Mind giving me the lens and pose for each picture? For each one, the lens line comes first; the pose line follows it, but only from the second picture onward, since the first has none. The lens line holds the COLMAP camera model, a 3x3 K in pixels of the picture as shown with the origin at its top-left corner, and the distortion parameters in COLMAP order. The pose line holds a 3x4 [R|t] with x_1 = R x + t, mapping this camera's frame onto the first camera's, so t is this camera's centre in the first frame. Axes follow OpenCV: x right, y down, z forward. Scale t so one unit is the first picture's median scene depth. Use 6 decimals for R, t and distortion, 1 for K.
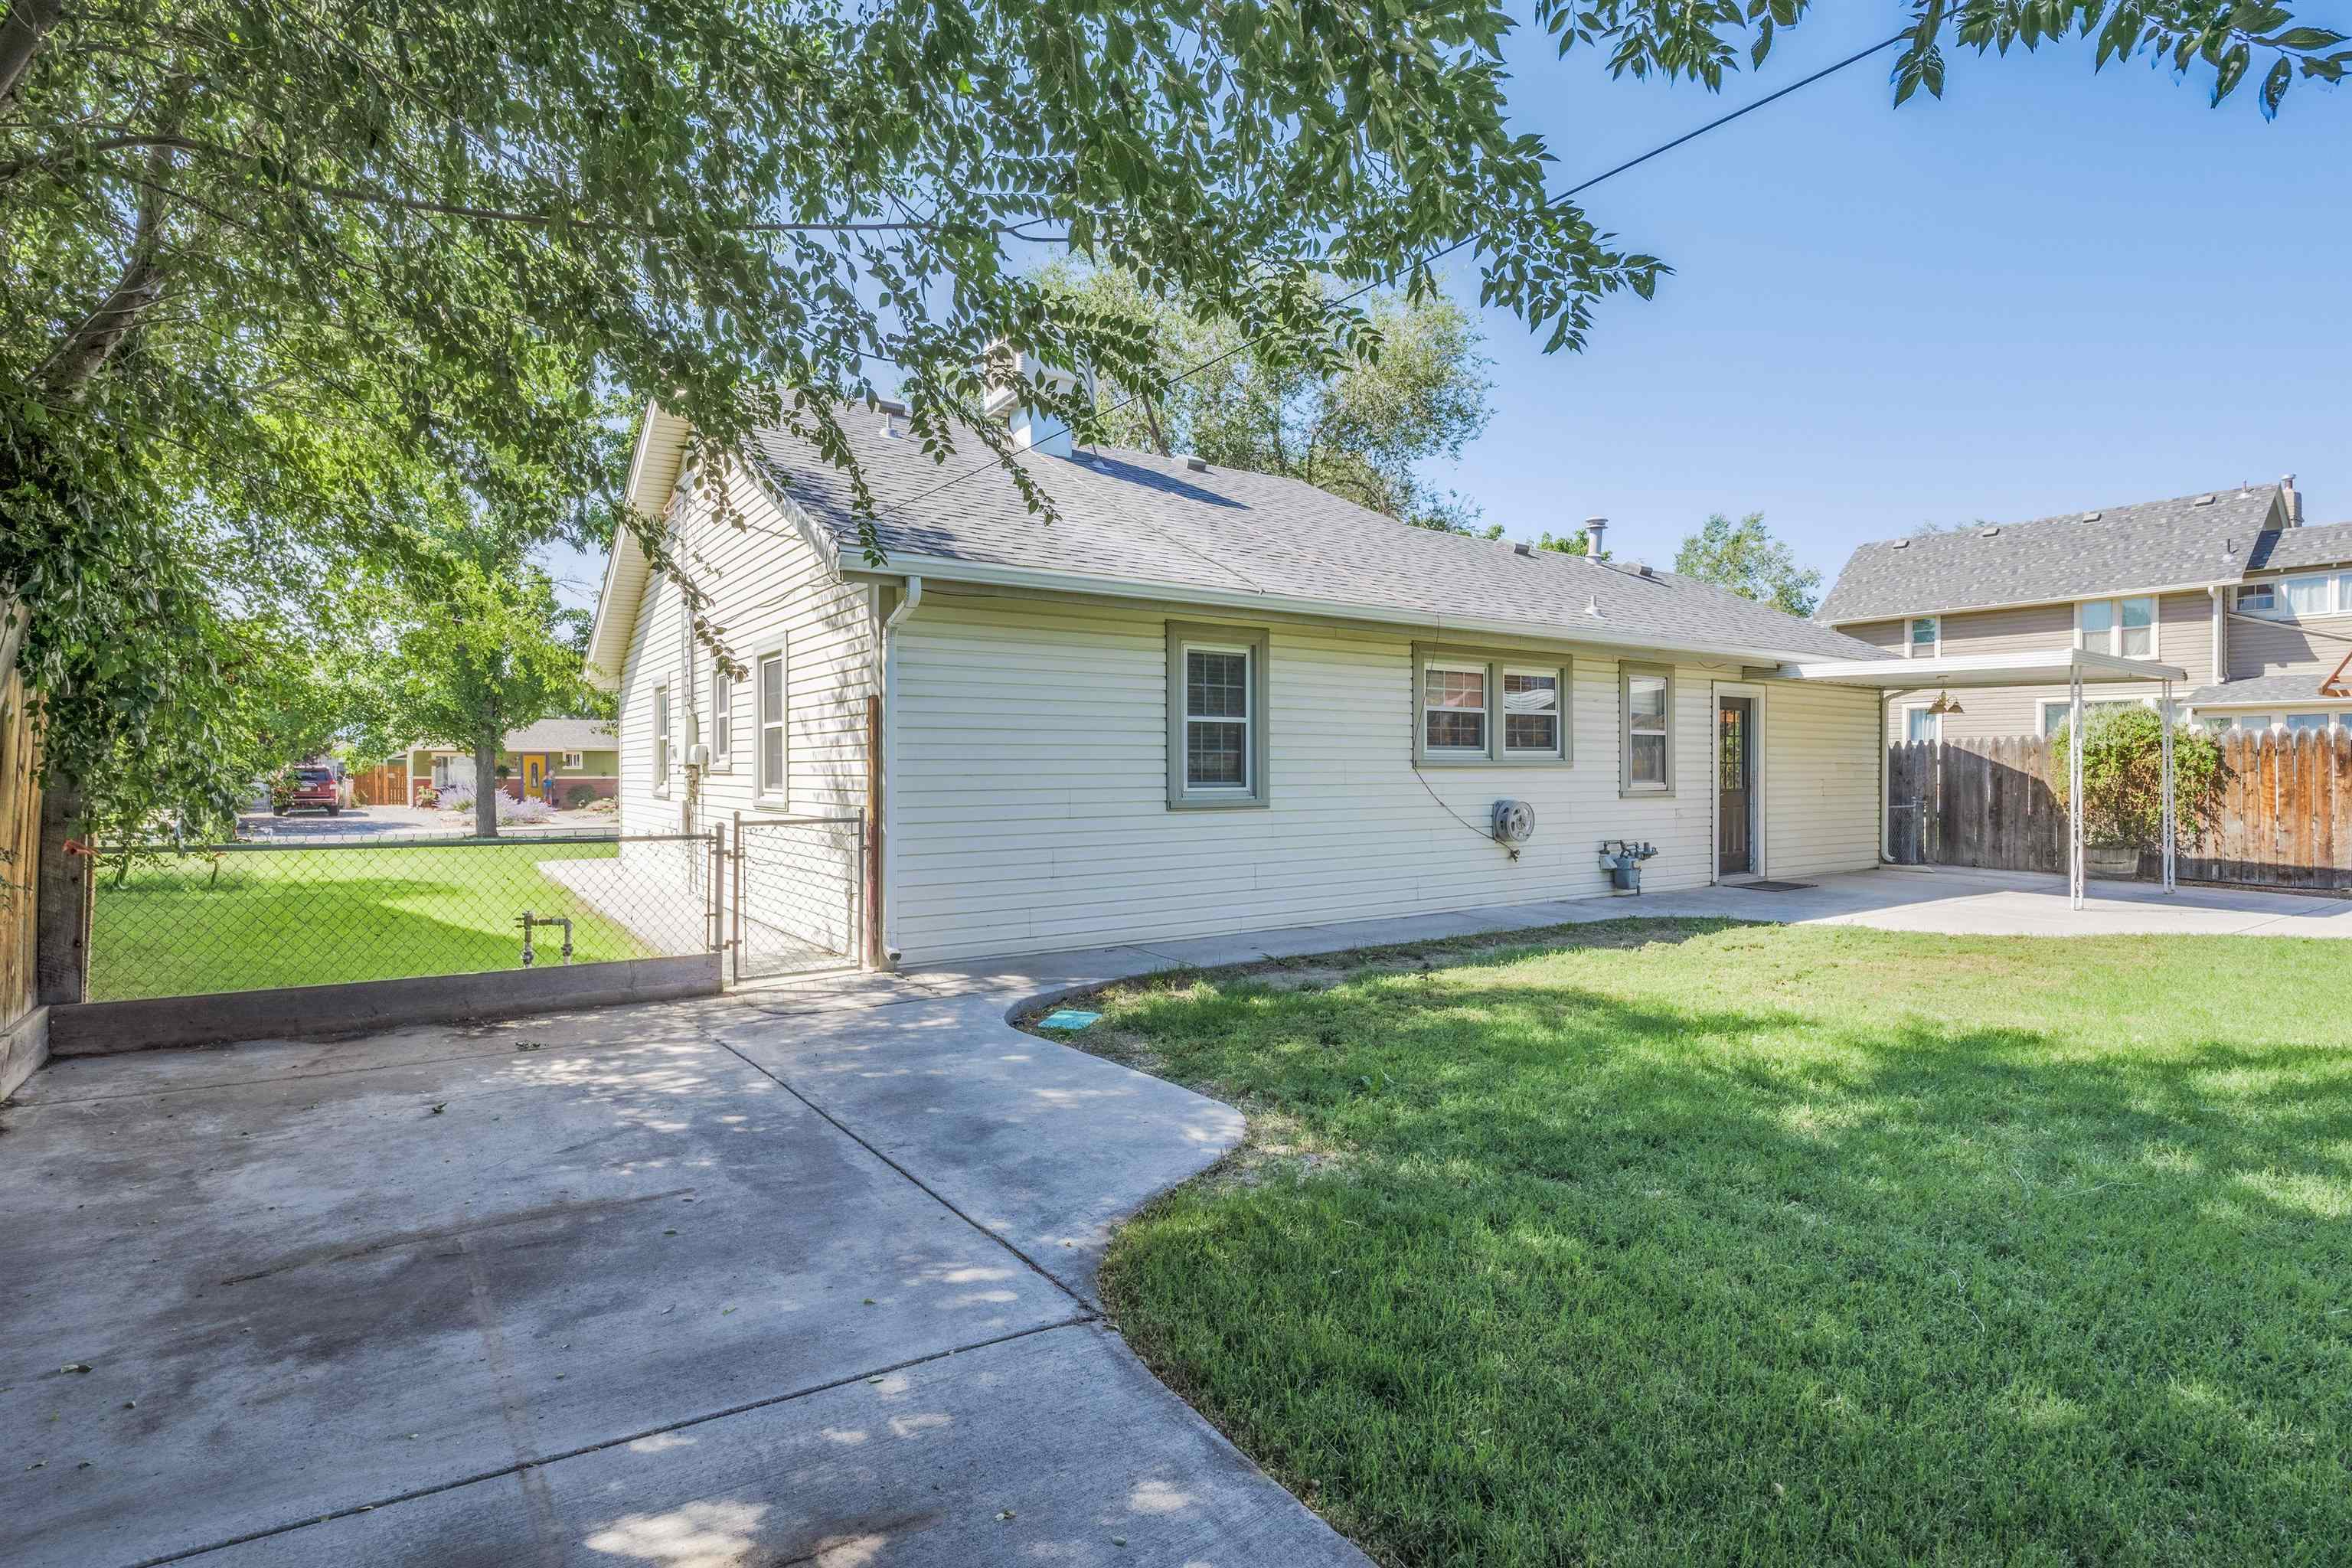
lens RADIAL K [[1136.0, 0, 1157.6], [0, 1136.0, 779.8], [0, 0, 1]] dist [-0.007939, -0.004329]
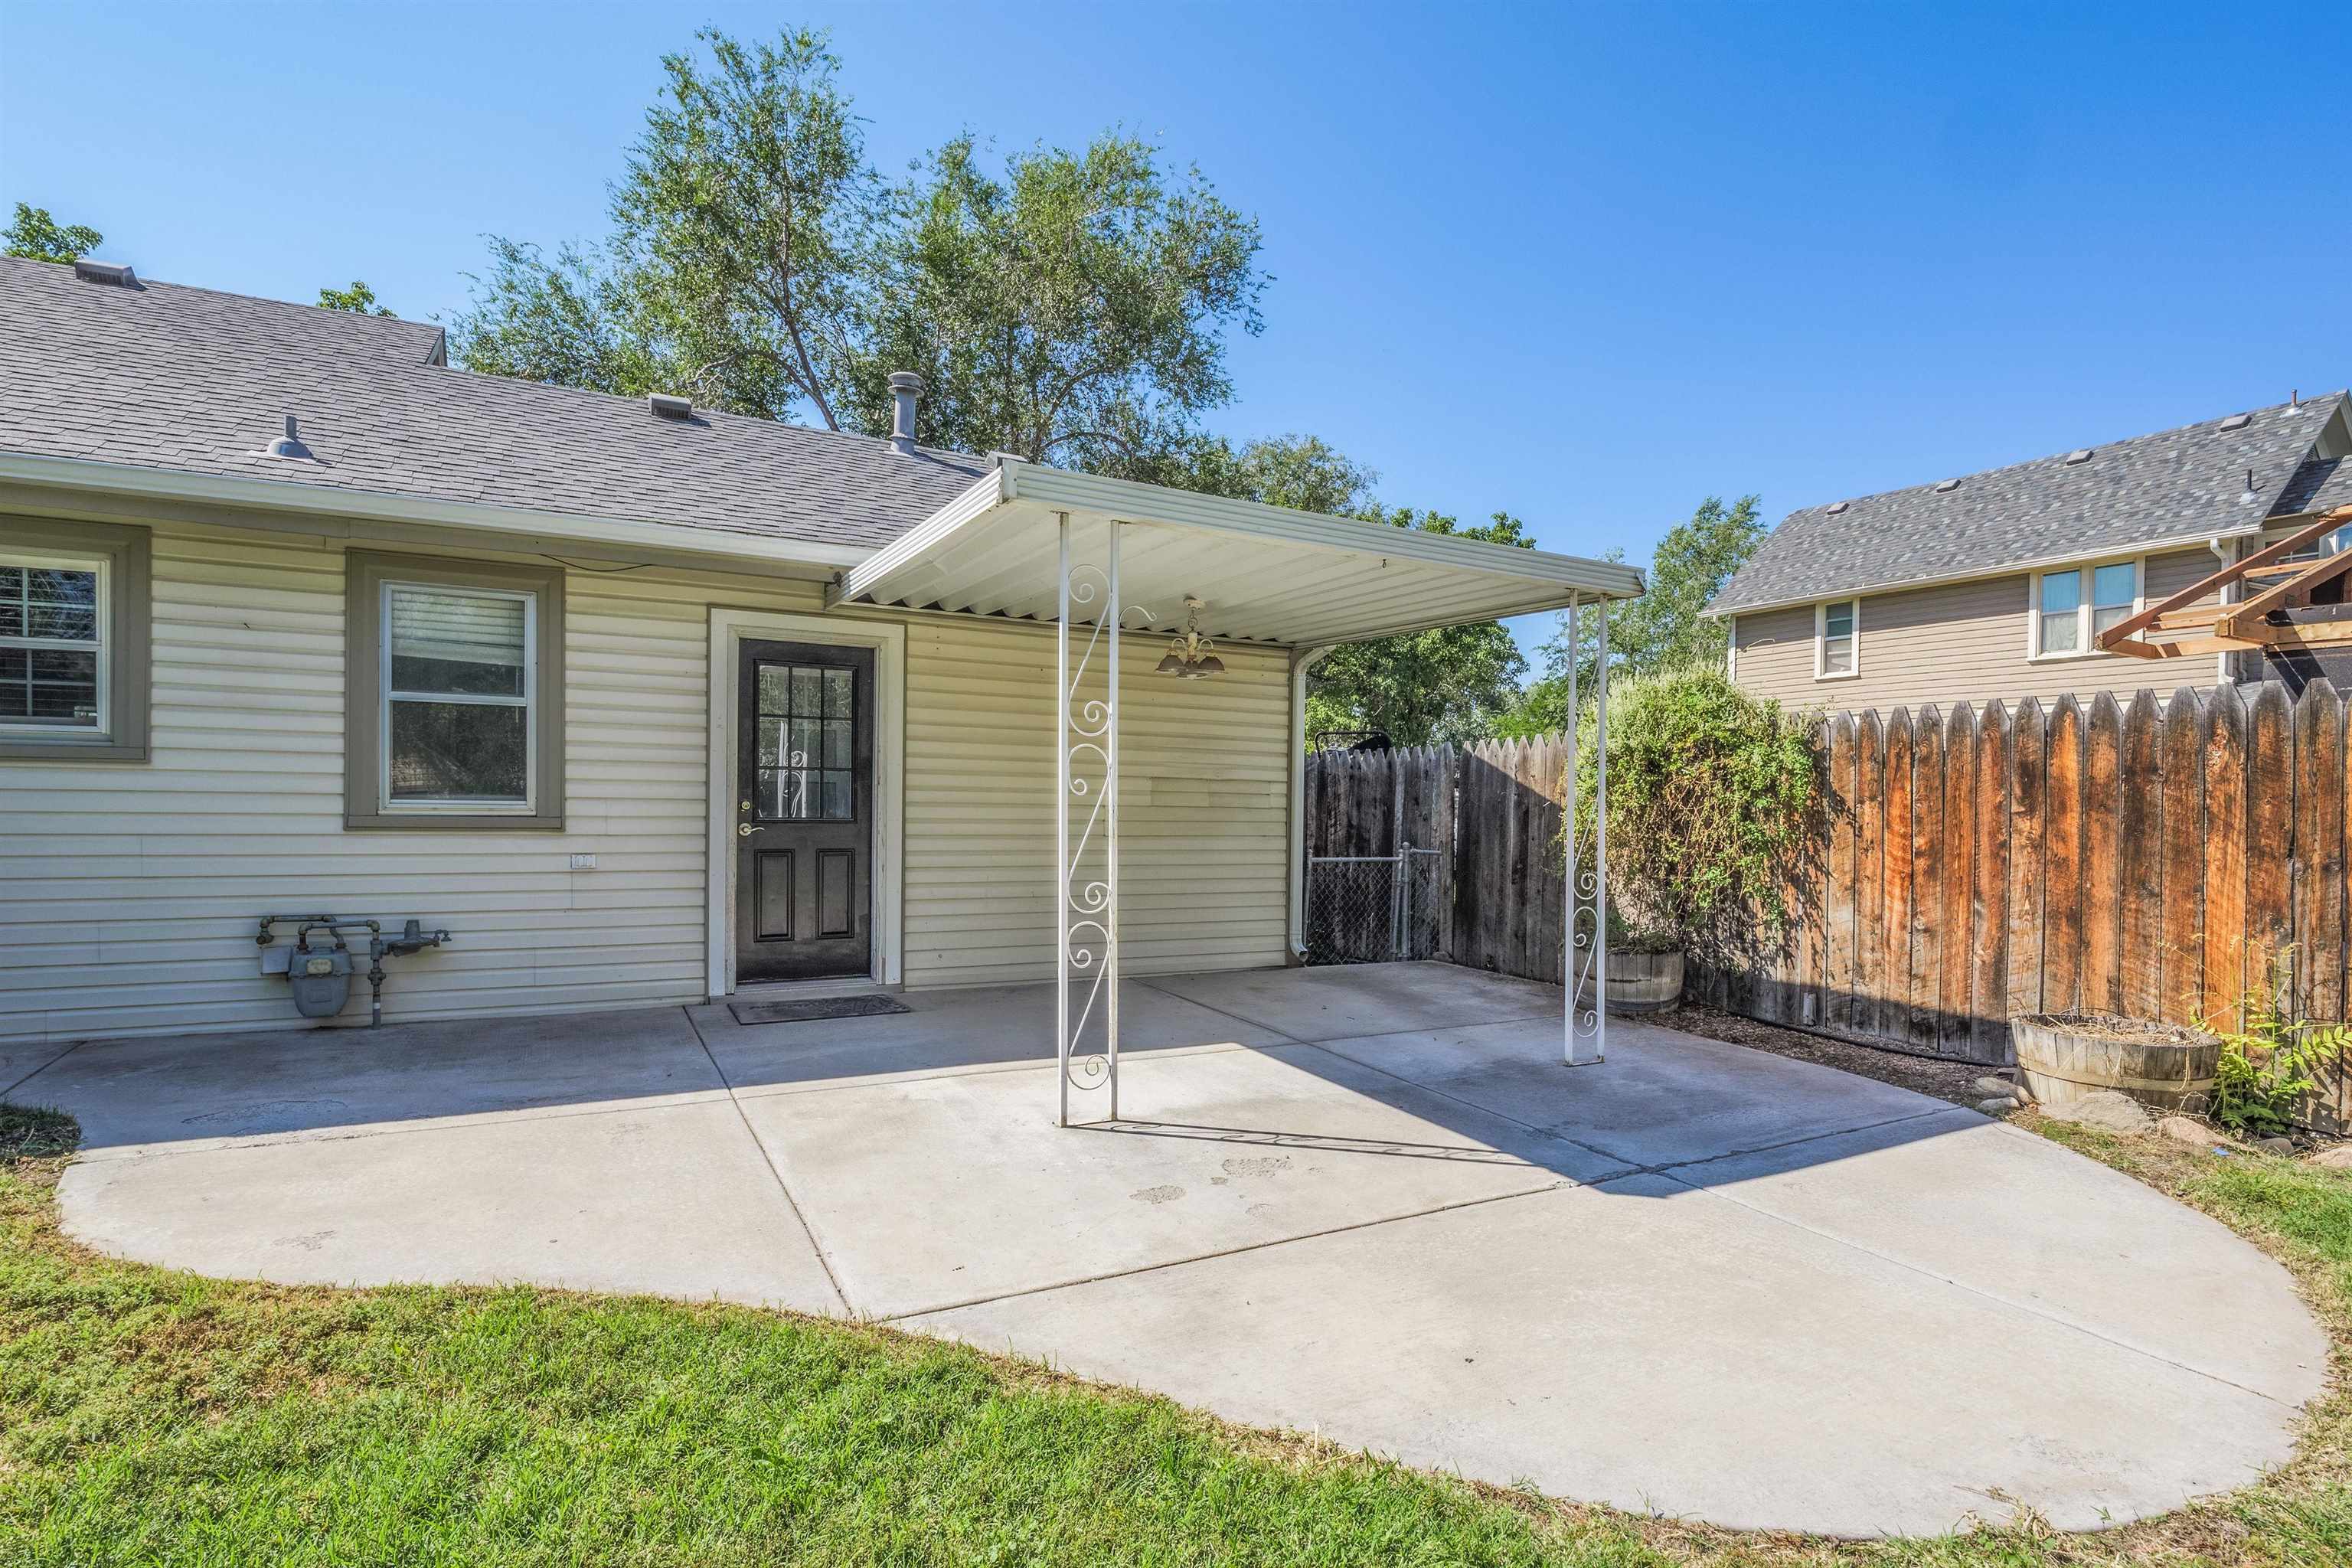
lens RADIAL K [[1136.0, 0, 1188.1], [0, 1136.0, 796.6], [0, 0, 1]] dist [-0.007939, -0.004329]
pose [[0.993342, 0.023886, -0.112700, 0.579135], [-0.025399, 0.999605, -0.012013, 0.002704], [0.112369, 0.014795, 0.993556, 0.387569]]
